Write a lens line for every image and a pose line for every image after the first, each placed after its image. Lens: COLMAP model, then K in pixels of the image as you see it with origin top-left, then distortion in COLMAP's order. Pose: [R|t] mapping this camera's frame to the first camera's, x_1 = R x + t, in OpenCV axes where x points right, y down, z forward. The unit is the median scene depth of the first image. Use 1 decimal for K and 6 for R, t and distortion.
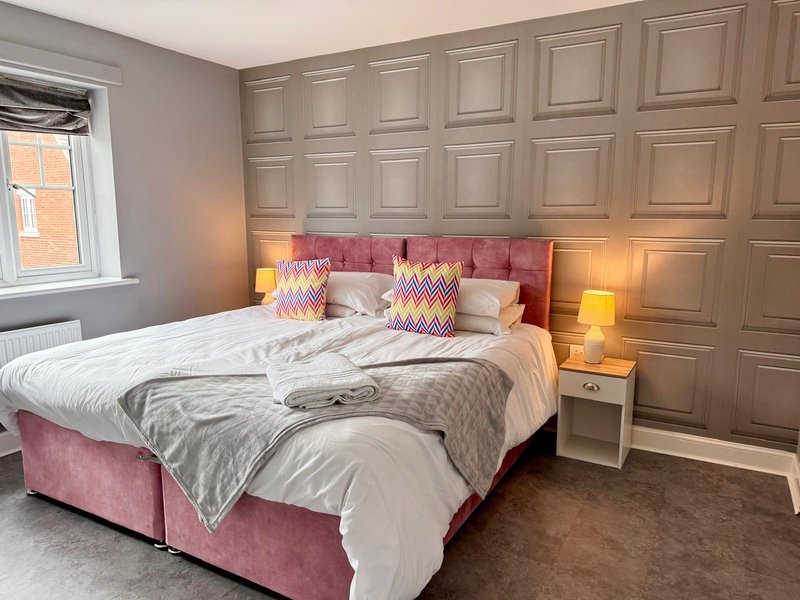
lens RADIAL K [[606.9, 0, 400.0], [0, 606.9, 300.0], [0, 0, 1]] dist [0.002157, -0.007383]
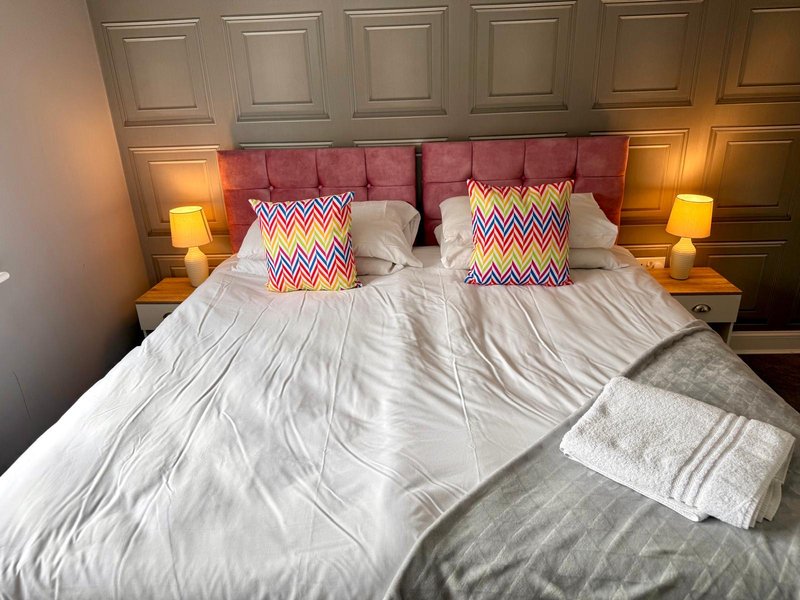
lens RADIAL K [[606.9, 0, 400.0], [0, 606.9, 300.0], [0, 0, 1]] dist [0.002157, -0.007383]
pose [[0.876833, -0.208061, 0.433446, -0.381435], [0.104009, 0.962254, 0.251494, -0.116556], [-0.469411, -0.175436, 0.865376, 0.390970]]
